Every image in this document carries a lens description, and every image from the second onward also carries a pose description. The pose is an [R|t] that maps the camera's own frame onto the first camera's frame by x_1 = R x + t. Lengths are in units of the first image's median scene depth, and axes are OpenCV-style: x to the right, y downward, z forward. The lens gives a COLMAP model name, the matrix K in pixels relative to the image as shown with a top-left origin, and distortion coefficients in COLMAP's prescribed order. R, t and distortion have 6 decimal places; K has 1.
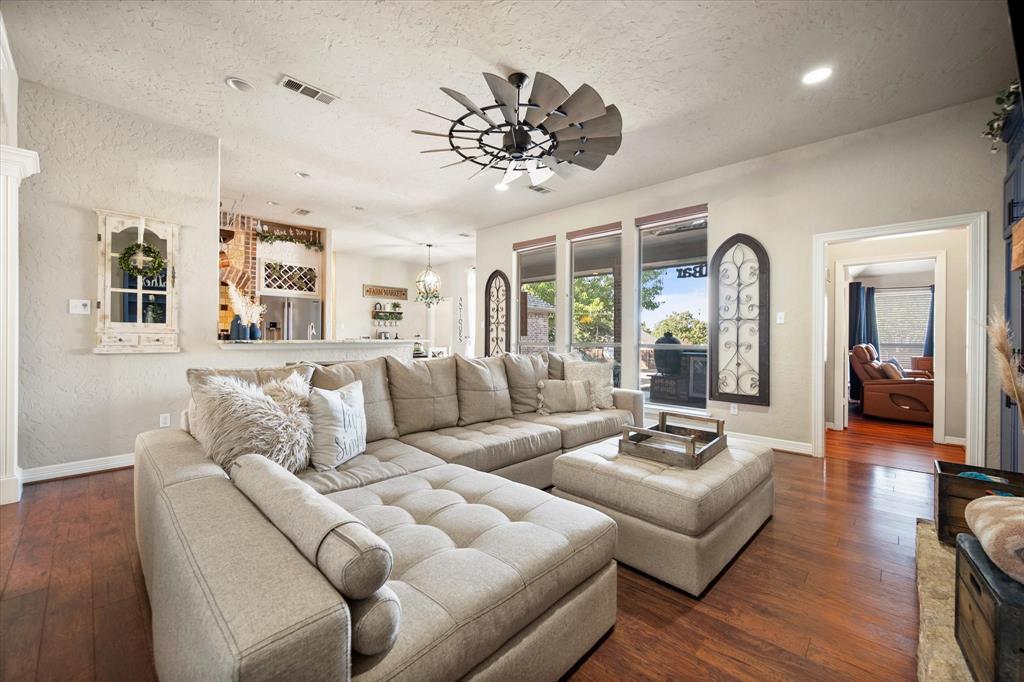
lens RADIAL K [[405.4, 0, 509.7], [0, 405.4, 338.1], [0, 0, 1]] dist [-0.001506, 0.000122]
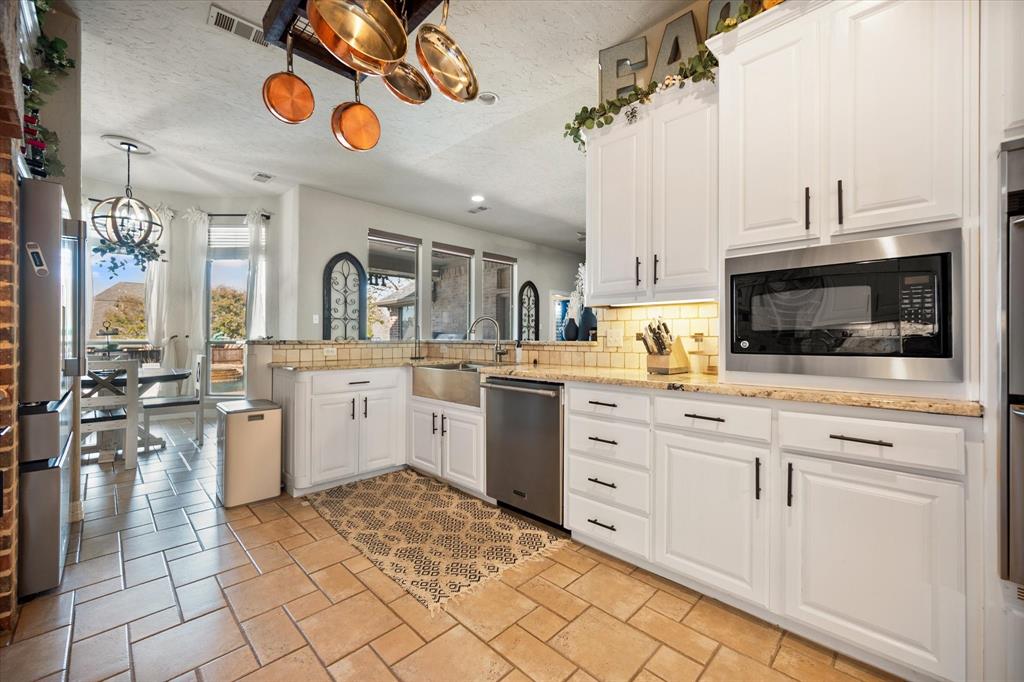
lens RADIAL K [[405.4, 0, 510.1], [0, 405.4, 335.5], [0, 0, 1]] dist [-0.001506, 0.000122]
pose [[0.026948, 0.001146, 0.999636, -1.327081], [-0.001991, 0.999997, -0.001093, -0.004191], [-0.999635, -0.001960, 0.026950, 1.057968]]
